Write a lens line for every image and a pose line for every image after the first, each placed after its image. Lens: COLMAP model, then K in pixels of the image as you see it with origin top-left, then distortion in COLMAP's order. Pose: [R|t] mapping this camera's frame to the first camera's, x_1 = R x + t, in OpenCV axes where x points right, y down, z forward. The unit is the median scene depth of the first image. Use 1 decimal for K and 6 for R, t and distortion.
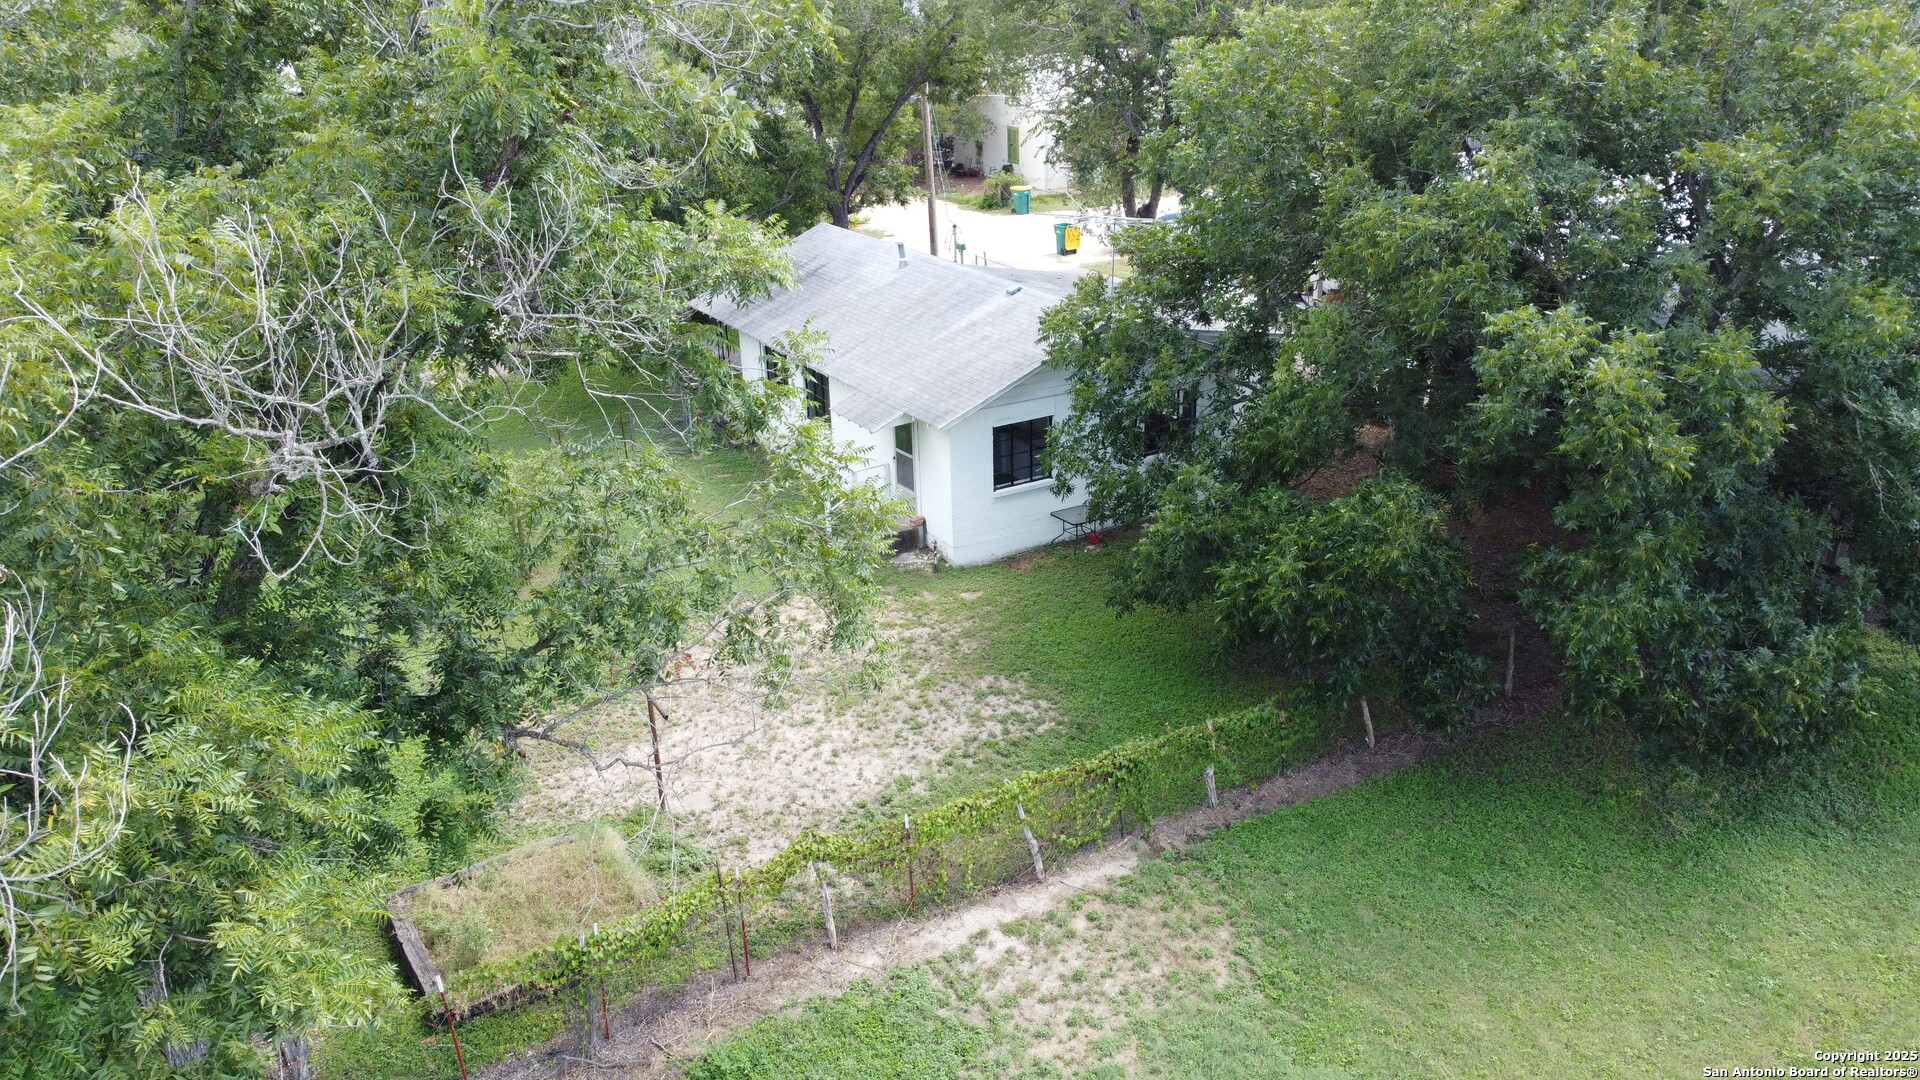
lens RADIAL K [[1473.0, 0, 958.6], [0, 1473.0, 548.0], [0, 0, 1]] dist [0.002797, -0.016248]
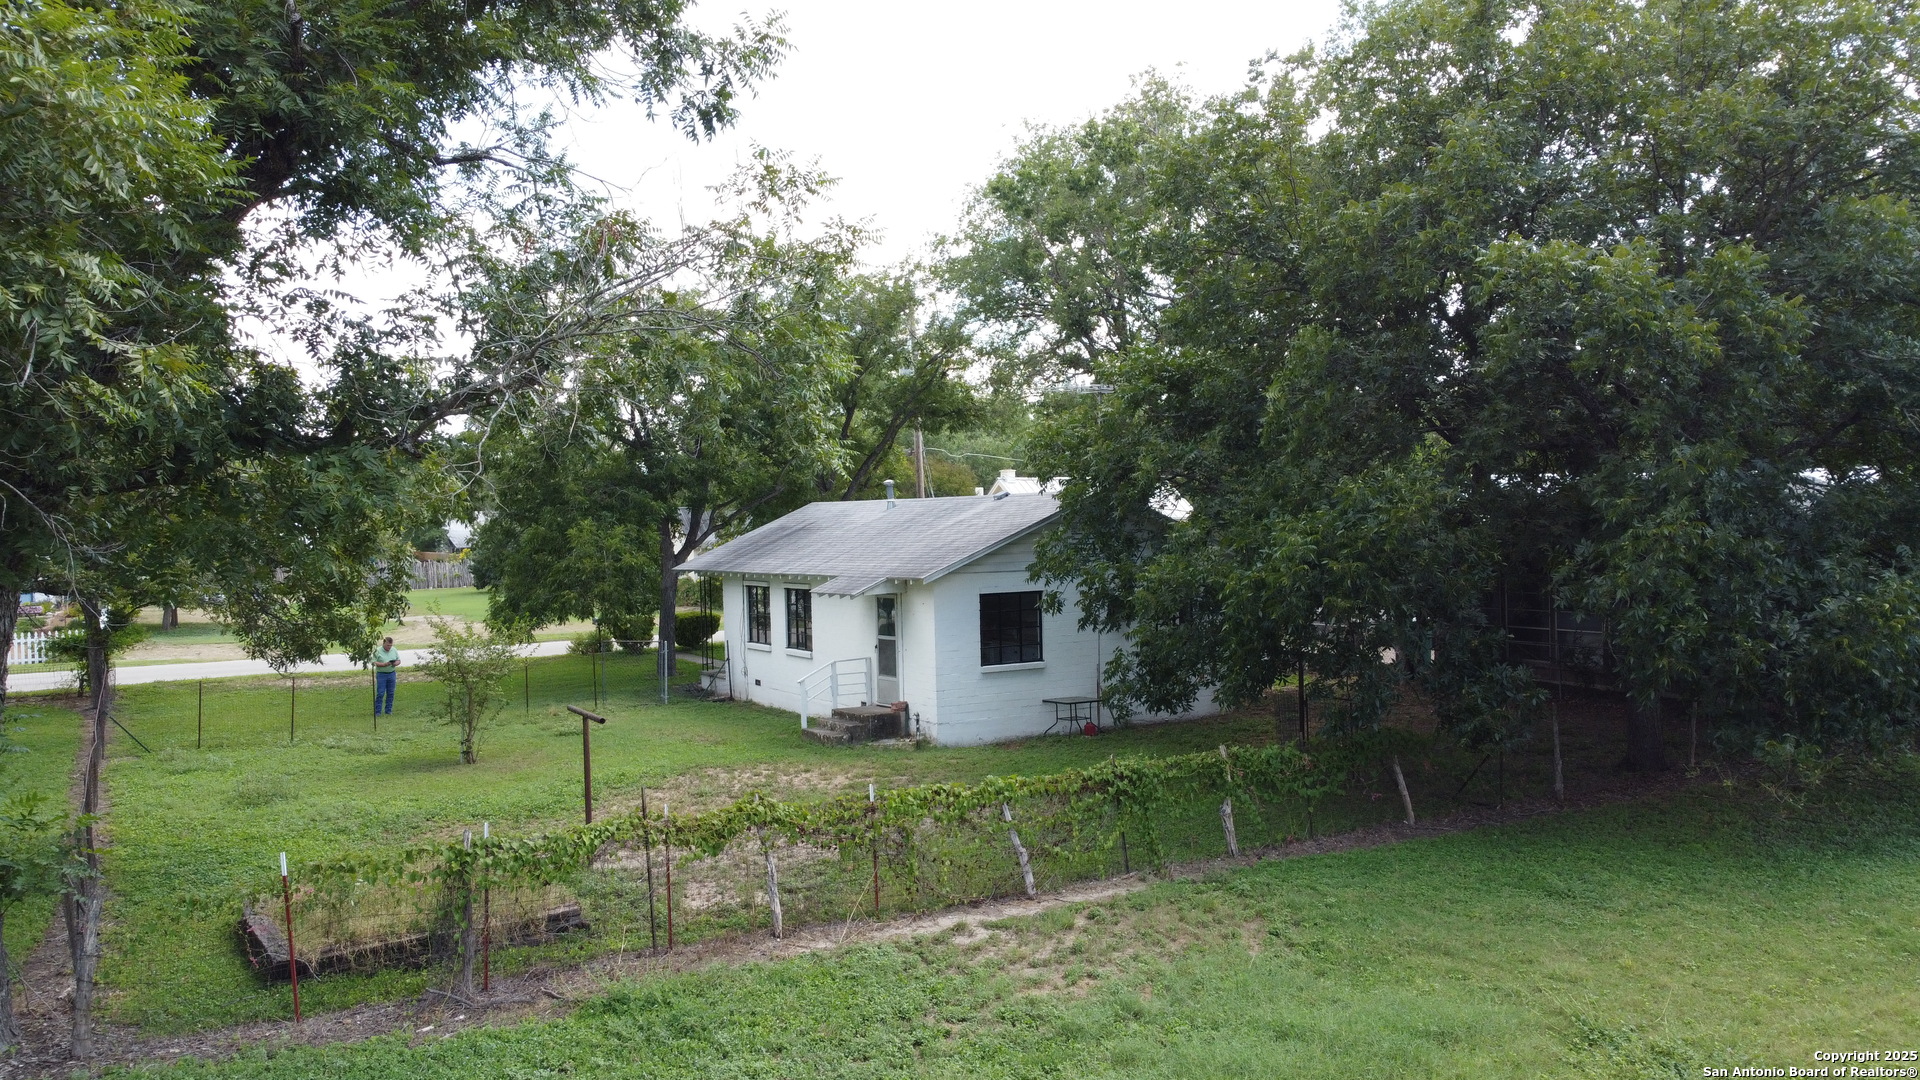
lens RADIAL K [[1473.0, 0, 959.6], [0, 1473.0, 540.3], [0, 0, 1]] dist [0.002797, -0.016248]
pose [[0.999998, 0.001891, 0.000860, 0.013485], [-0.001438, 0.928879, -0.370380, 0.338180], [-0.001499, 0.370378, 0.928880, 0.145127]]
